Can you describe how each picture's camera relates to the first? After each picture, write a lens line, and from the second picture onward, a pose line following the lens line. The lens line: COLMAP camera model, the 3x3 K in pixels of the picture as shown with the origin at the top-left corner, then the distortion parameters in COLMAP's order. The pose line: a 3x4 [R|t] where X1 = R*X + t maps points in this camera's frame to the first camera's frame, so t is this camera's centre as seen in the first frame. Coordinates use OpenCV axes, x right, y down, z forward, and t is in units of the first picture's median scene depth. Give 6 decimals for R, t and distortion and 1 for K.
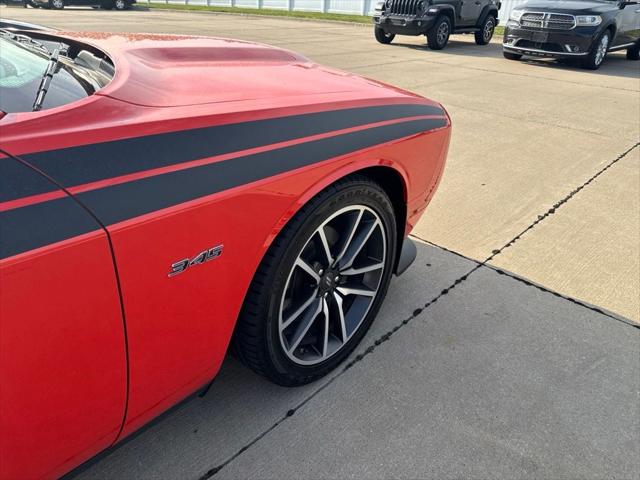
lens RADIAL K [[468.6, 0, 305.1], [0, 468.6, 230.6], [0, 0, 1]] dist [0.002733, -0.005843]
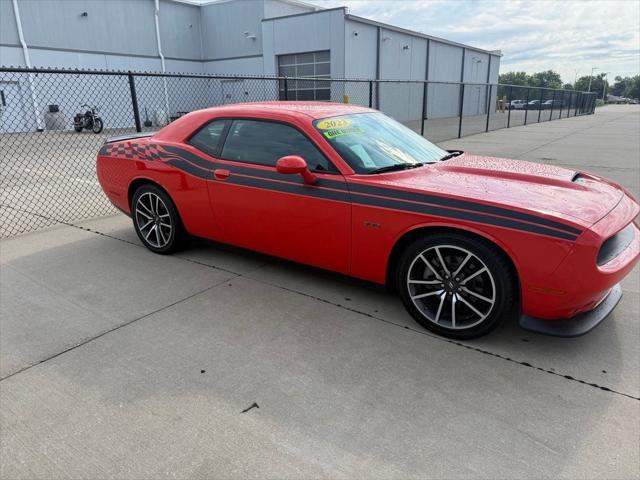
lens RADIAL K [[459.6, 0, 318.4], [0, 459.6, 239.9], [0, 0, 1]] dist [0.031908, -0.036108]
pose [[0.128717, 0.265376, -0.955514, 1.562736], [-0.434972, 0.881005, 0.186088, -0.153226], [0.891197, 0.391669, 0.228831, 0.009997]]
